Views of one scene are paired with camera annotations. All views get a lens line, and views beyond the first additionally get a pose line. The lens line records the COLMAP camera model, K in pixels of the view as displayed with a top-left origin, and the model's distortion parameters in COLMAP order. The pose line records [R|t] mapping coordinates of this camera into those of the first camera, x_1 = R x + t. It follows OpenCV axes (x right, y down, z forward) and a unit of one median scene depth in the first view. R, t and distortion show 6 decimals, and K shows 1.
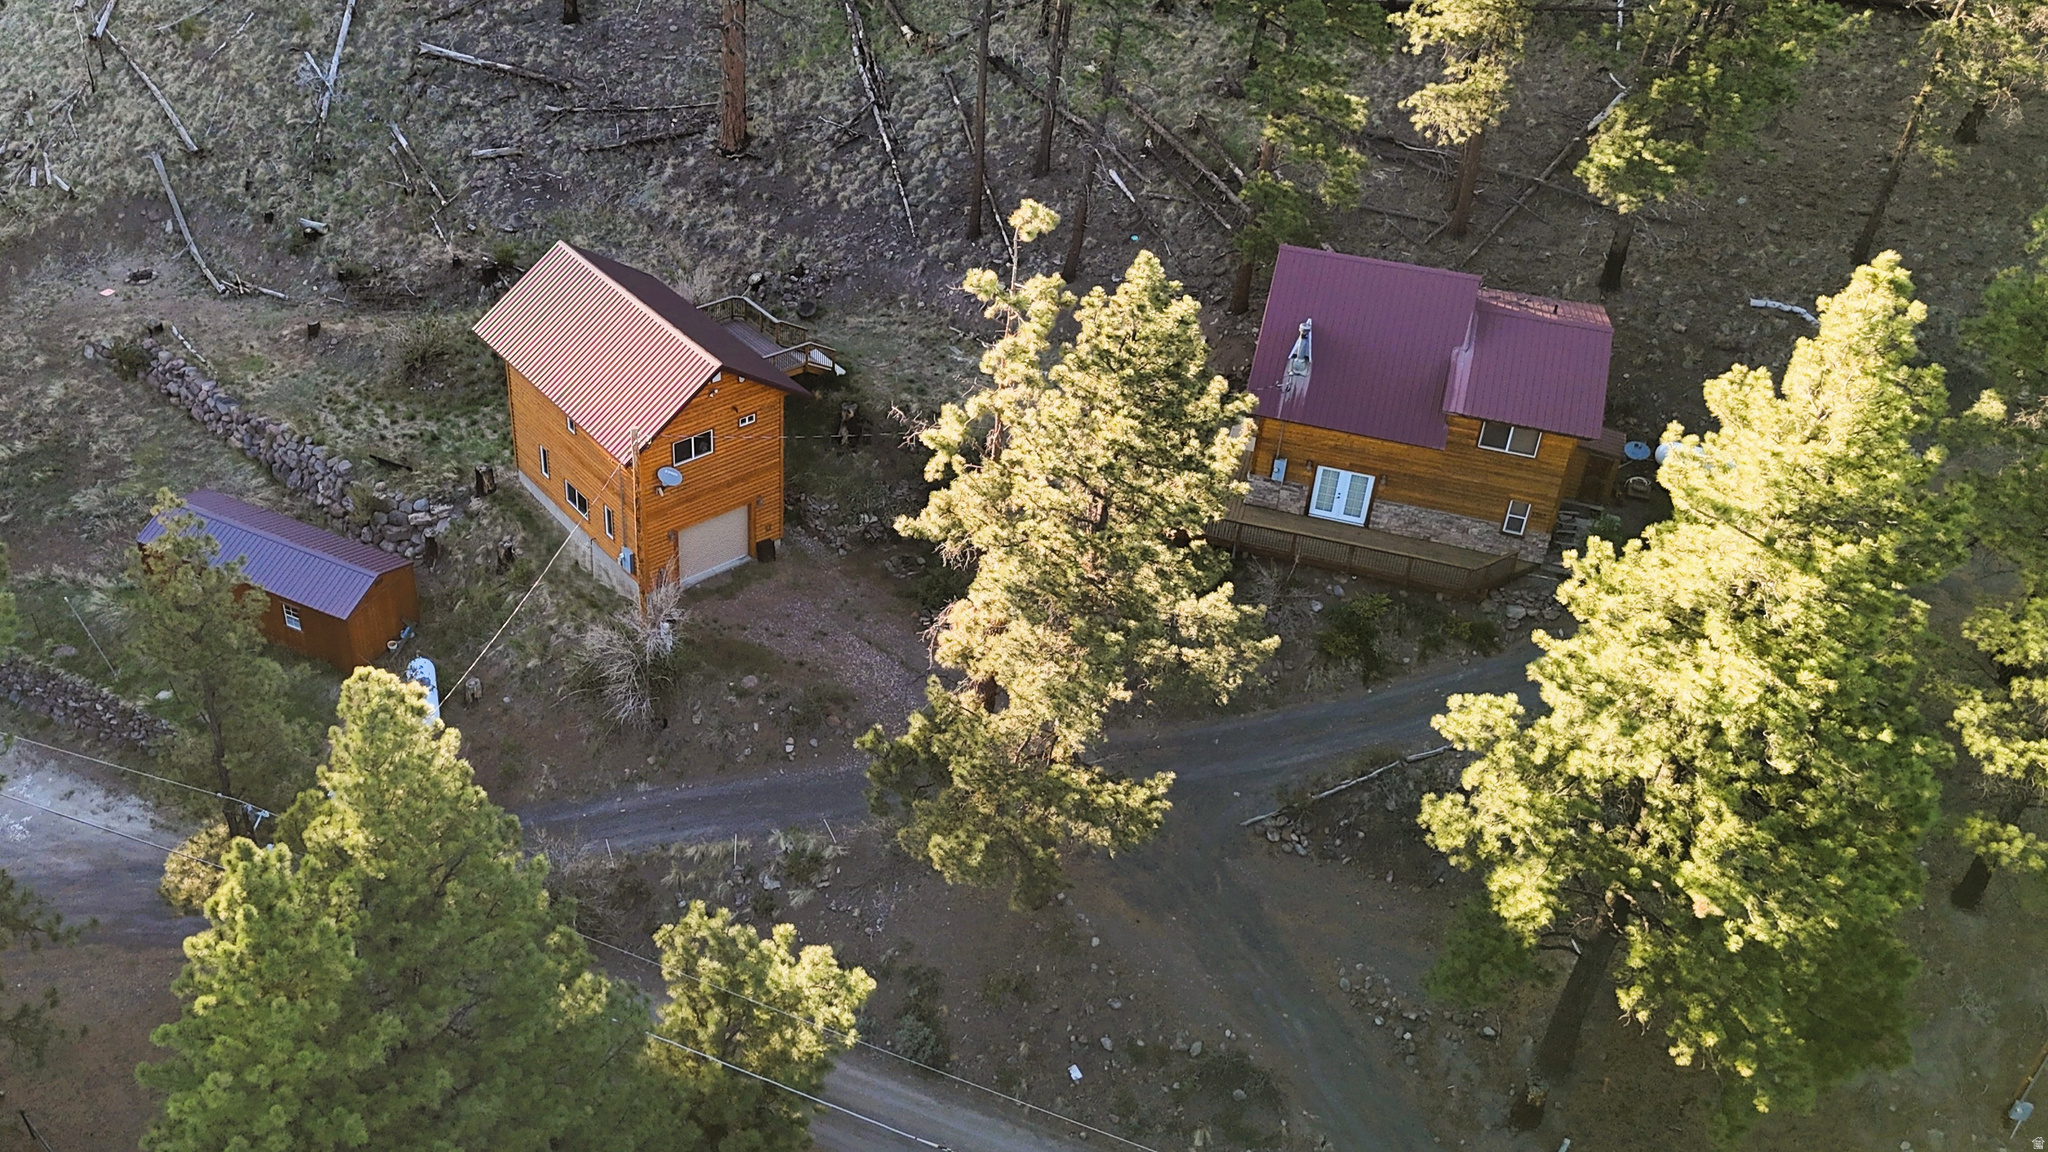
lens RADIAL K [[1824.1, 0, 811.0], [0, 1824.1, 486.3], [0, 0, 1]] dist [0.014993, 0.002620]
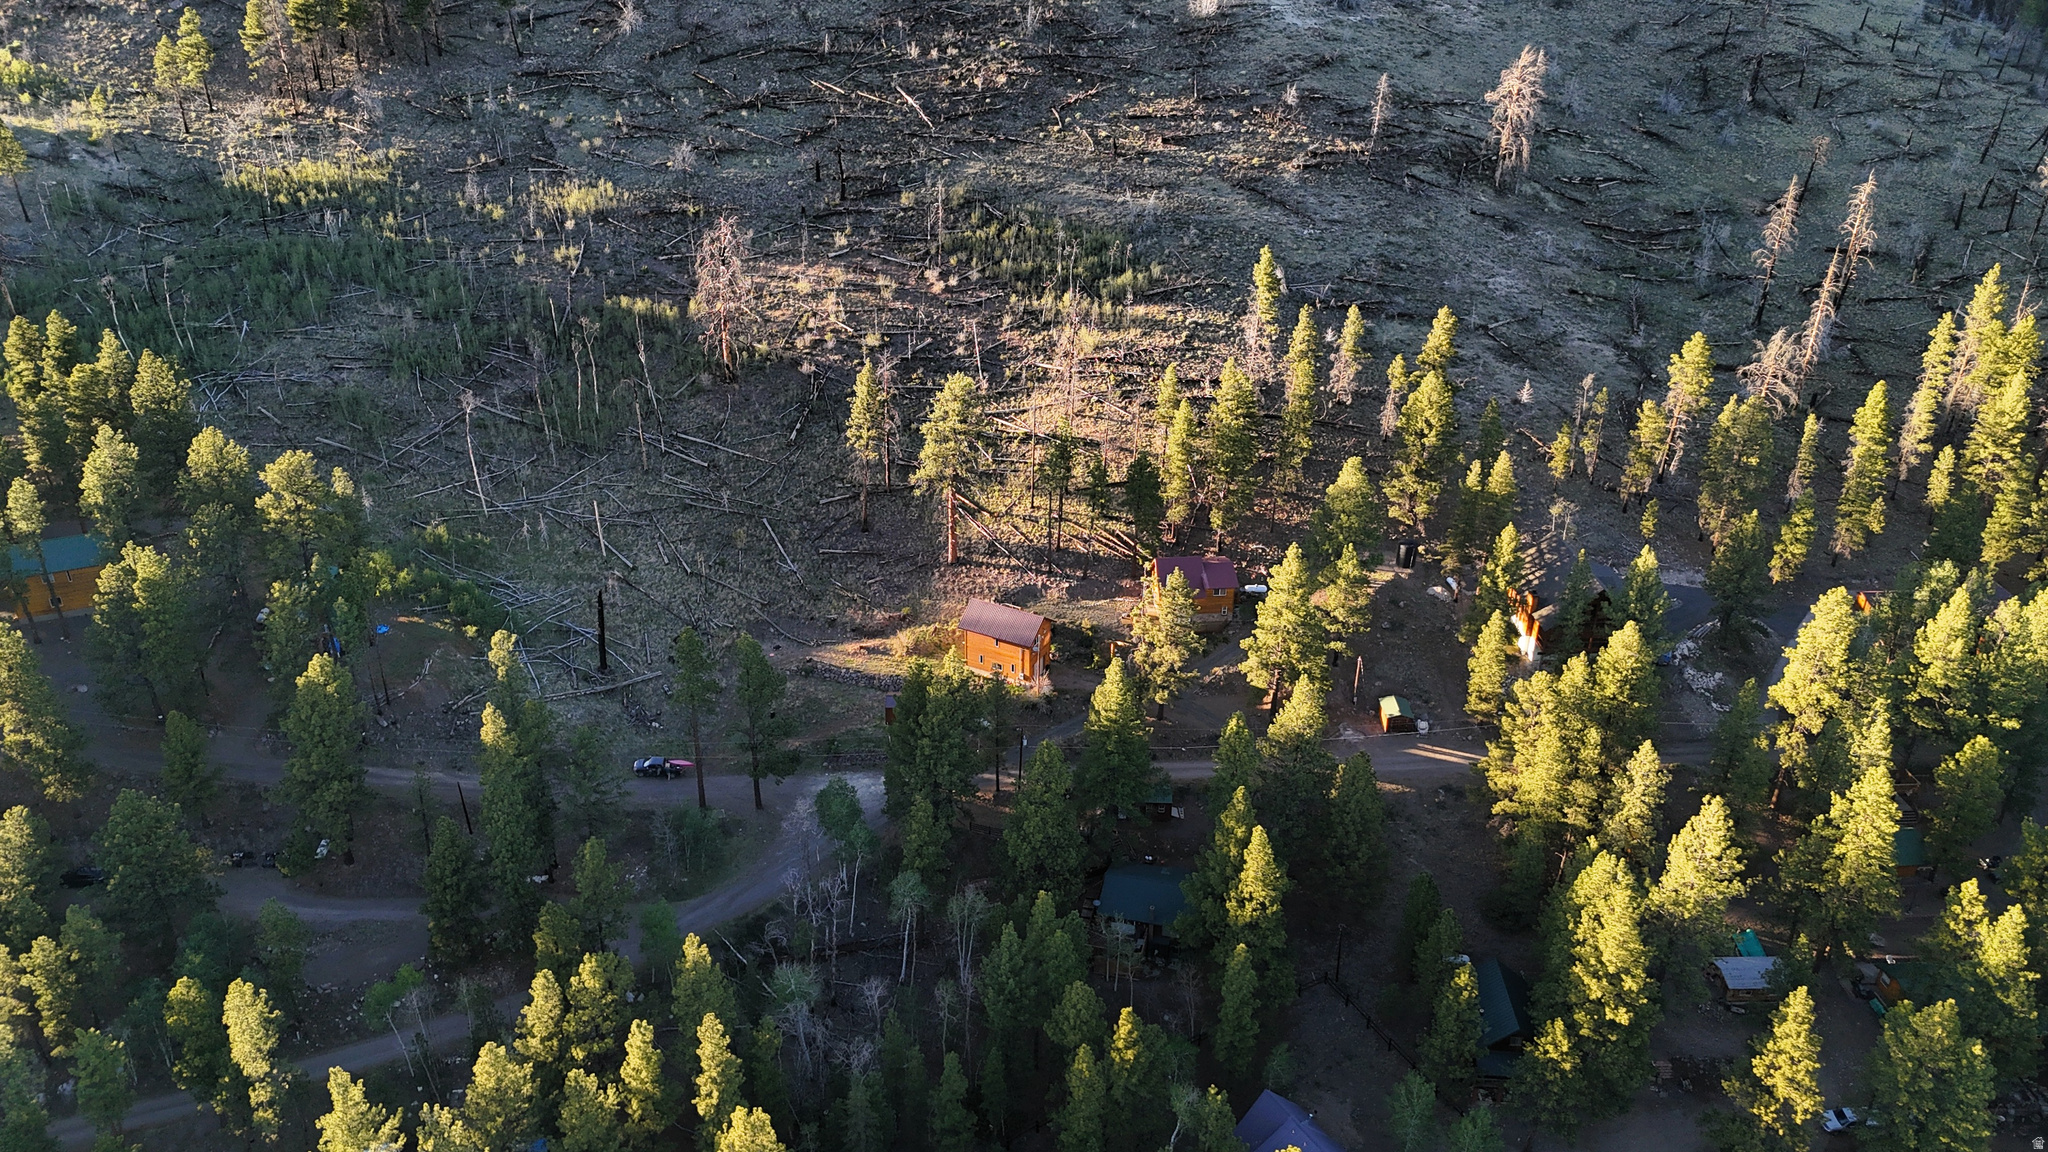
lens RADIAL K [[1501.9, 0, 1028.1], [0, 1501.9, 580.5], [0, 0, 1]] dist [0.074912, -0.072861]
pose [[0.895666, -0.215609, 0.388966, -1.202826], [0.256772, 0.964822, -0.056450, 0.026726], [-0.363112, 0.150436, 0.919521, -1.800781]]
